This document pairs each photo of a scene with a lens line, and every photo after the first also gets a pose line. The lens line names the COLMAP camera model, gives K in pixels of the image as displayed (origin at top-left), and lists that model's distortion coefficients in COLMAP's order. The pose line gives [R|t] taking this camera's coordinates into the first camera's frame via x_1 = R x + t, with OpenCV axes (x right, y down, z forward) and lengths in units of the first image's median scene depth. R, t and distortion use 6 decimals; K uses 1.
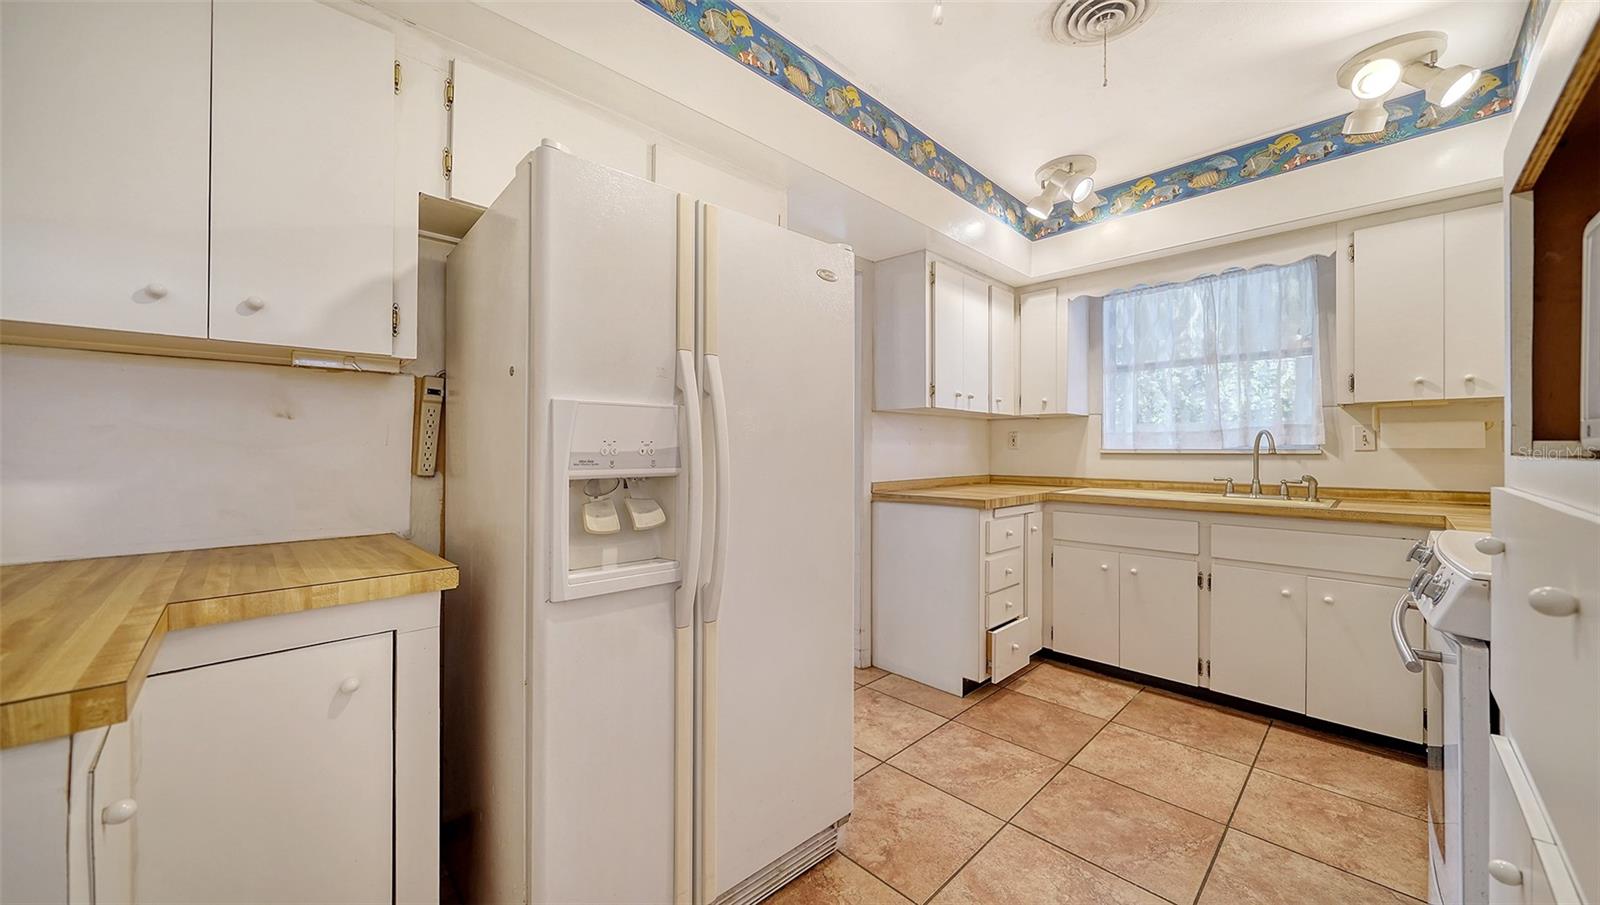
lens RADIAL K [[568.6, 0, 790.3], [0, 568.6, 442.0], [0, 0, 1]] dist [0.002419, 0.000104]
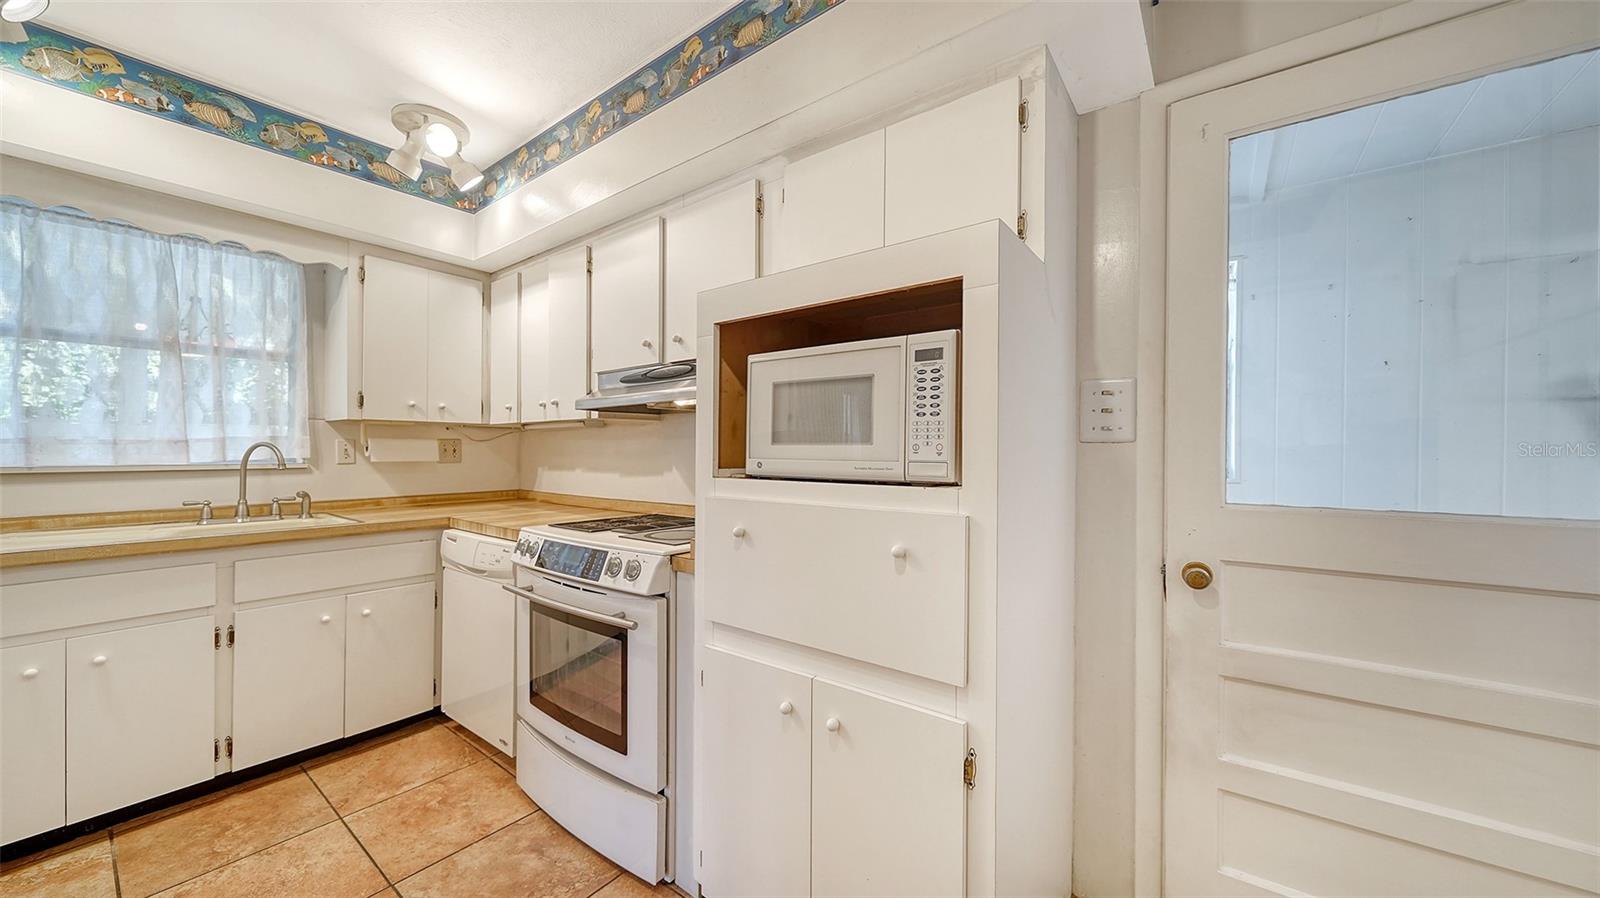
lens RADIAL K [[573.1, 0, 788.5], [0, 573.1, 452.1], [0, 0, 1]] dist [0.002286, -0.000670]
pose [[-0.148044, -0.003642, 0.988974, -0.160101], [-0.014311, 0.999896, 0.001540, -0.019923], [-0.988877, -0.013926, -0.148080, 0.359850]]
